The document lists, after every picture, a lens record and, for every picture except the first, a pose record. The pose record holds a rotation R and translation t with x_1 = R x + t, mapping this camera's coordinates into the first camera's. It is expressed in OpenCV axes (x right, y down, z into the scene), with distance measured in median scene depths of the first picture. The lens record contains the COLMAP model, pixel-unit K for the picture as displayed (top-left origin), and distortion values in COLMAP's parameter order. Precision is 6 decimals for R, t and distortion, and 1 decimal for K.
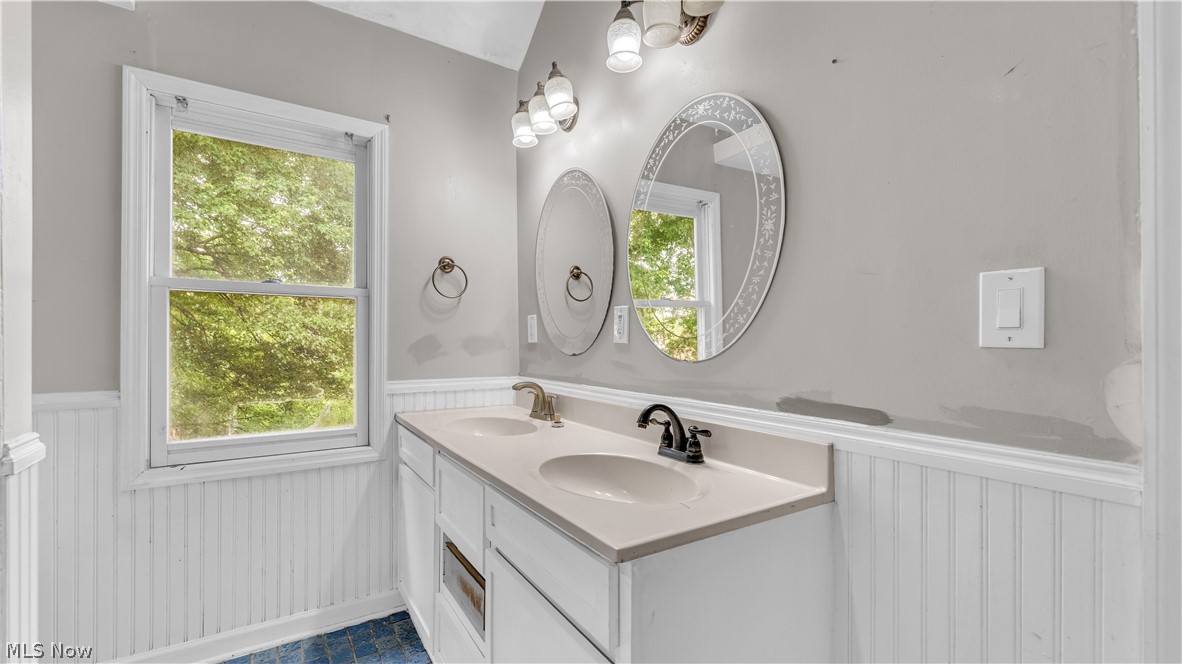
lens RADIAL K [[481.6, 0, 583.2], [0, 481.6, 340.6], [0, 0, 1]] dist [0.000791, 0.000005]
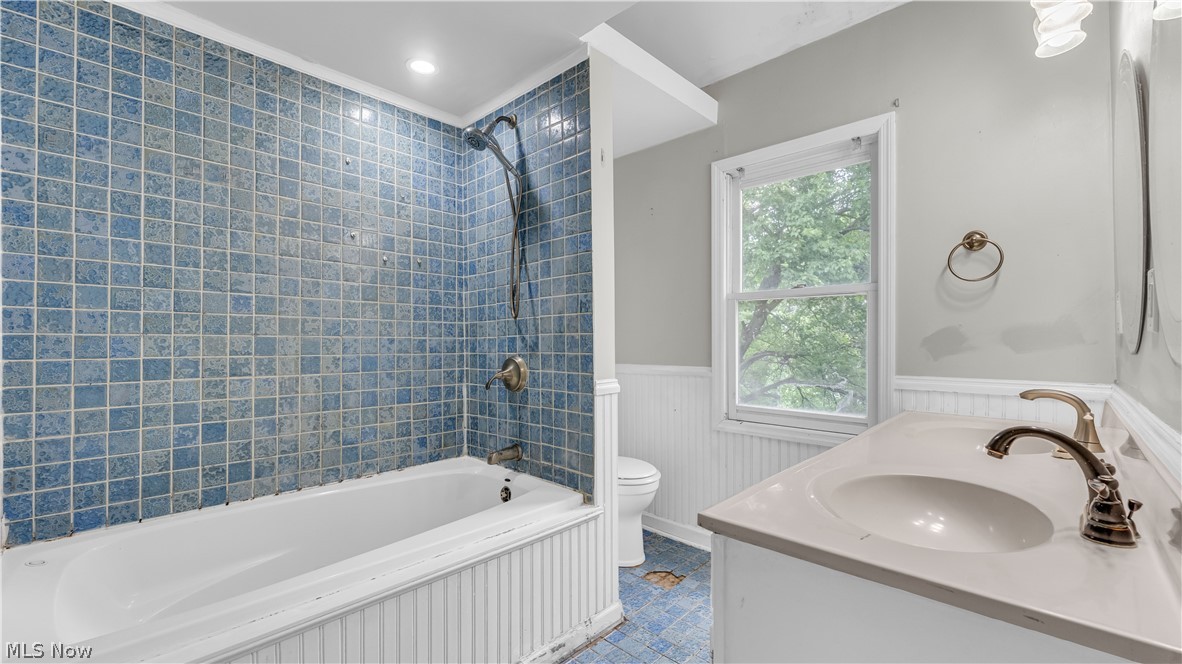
lens RADIAL K [[481.6, 0, 583.2], [0, 481.6, 340.6], [0, 0, 1]] dist [0.000791, 0.000005]
pose [[0.246734, 0.004444, -0.969073, 0.383409], [0.009501, 0.999930, 0.007005, 0.001027], [0.969037, -0.010935, 0.246675, 0.151640]]
